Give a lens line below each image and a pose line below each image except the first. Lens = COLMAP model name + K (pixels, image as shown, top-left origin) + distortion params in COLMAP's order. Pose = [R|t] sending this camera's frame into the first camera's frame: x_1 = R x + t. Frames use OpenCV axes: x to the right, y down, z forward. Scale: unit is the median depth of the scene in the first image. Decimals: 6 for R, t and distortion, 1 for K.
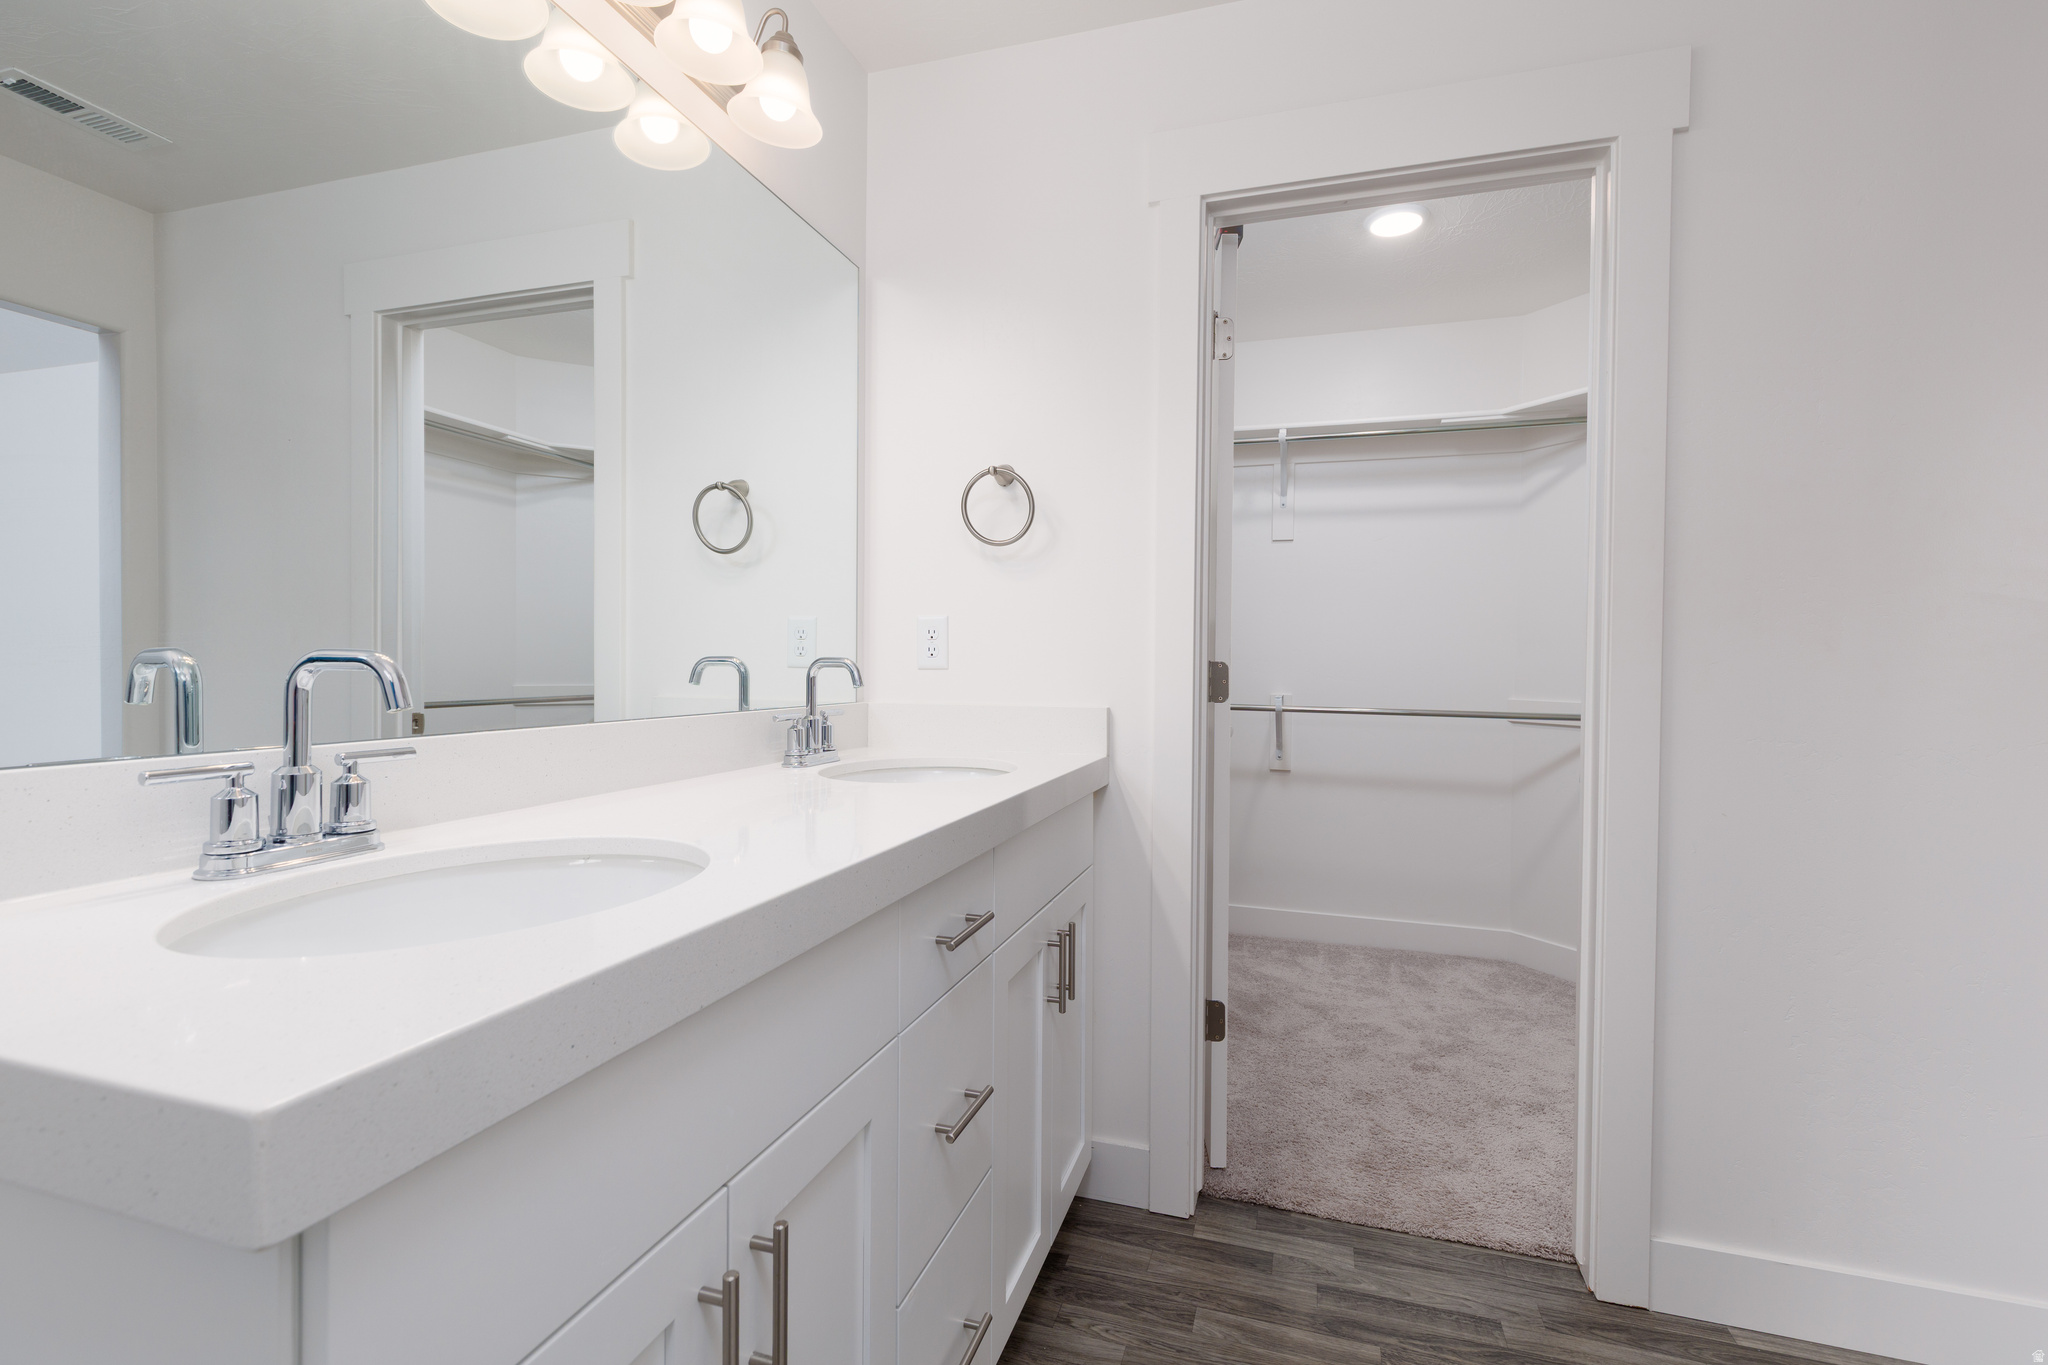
lens RADIAL K [[915.9, 0, 1036.4], [0, 915.9, 685.8], [0, 0, 1]] dist [0.008159, -0.000912]
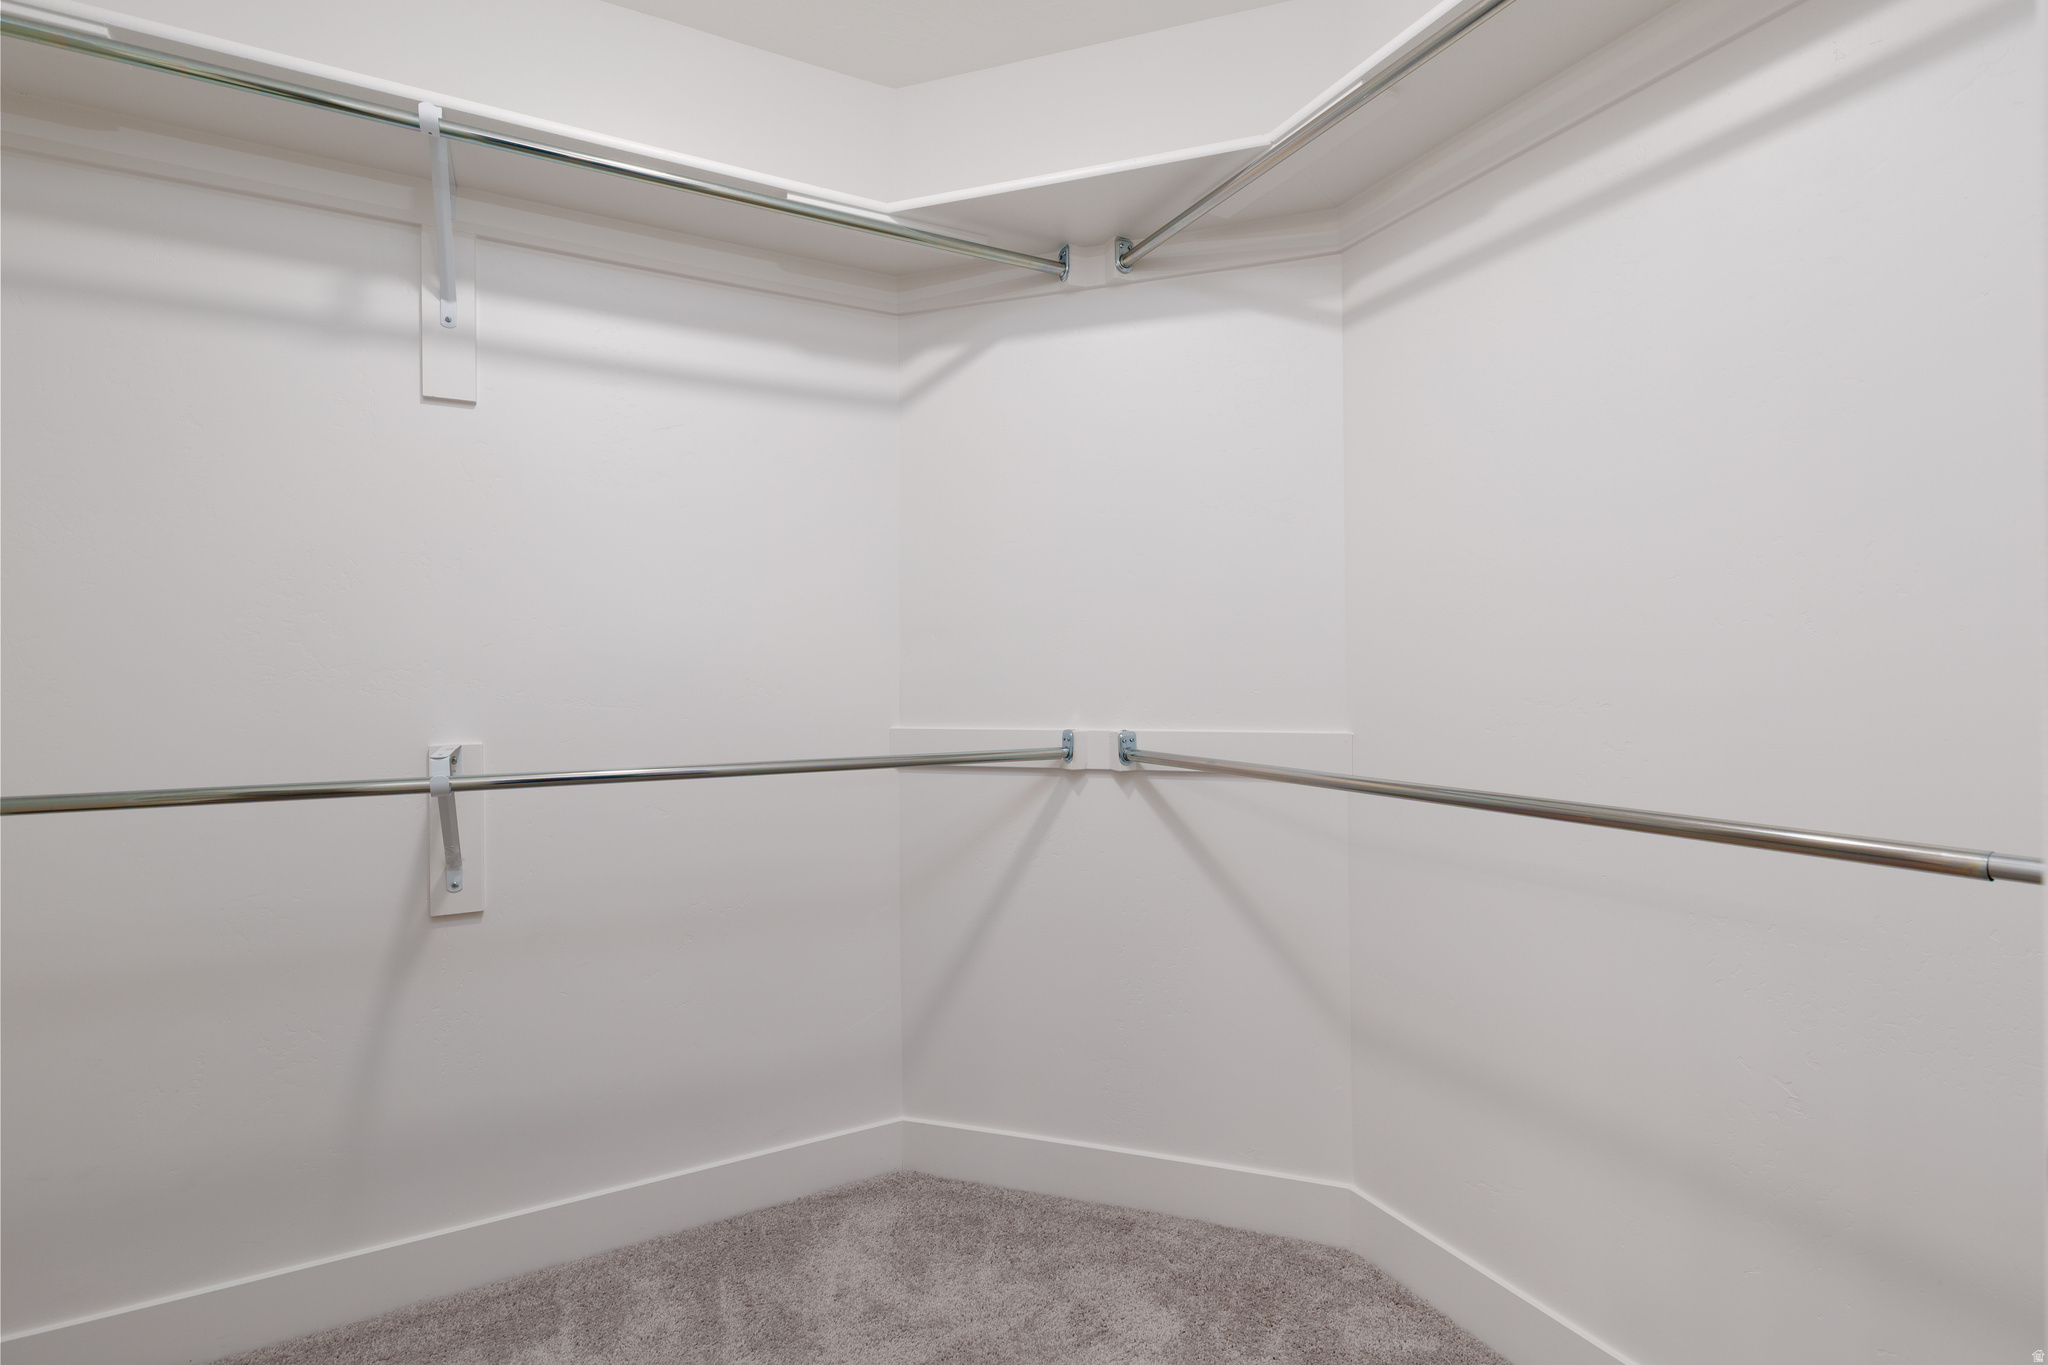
lens RADIAL K [[915.9, 0, 1025.2], [0, 915.9, 674.7], [0, 0, 1]] dist [0.008159, -0.000912]
pose [[0.705478, -0.020659, 0.708431, 0.157163], [0.026768, 0.999639, 0.002495, -0.018913], [-0.708226, 0.017203, 0.705776, 0.520982]]
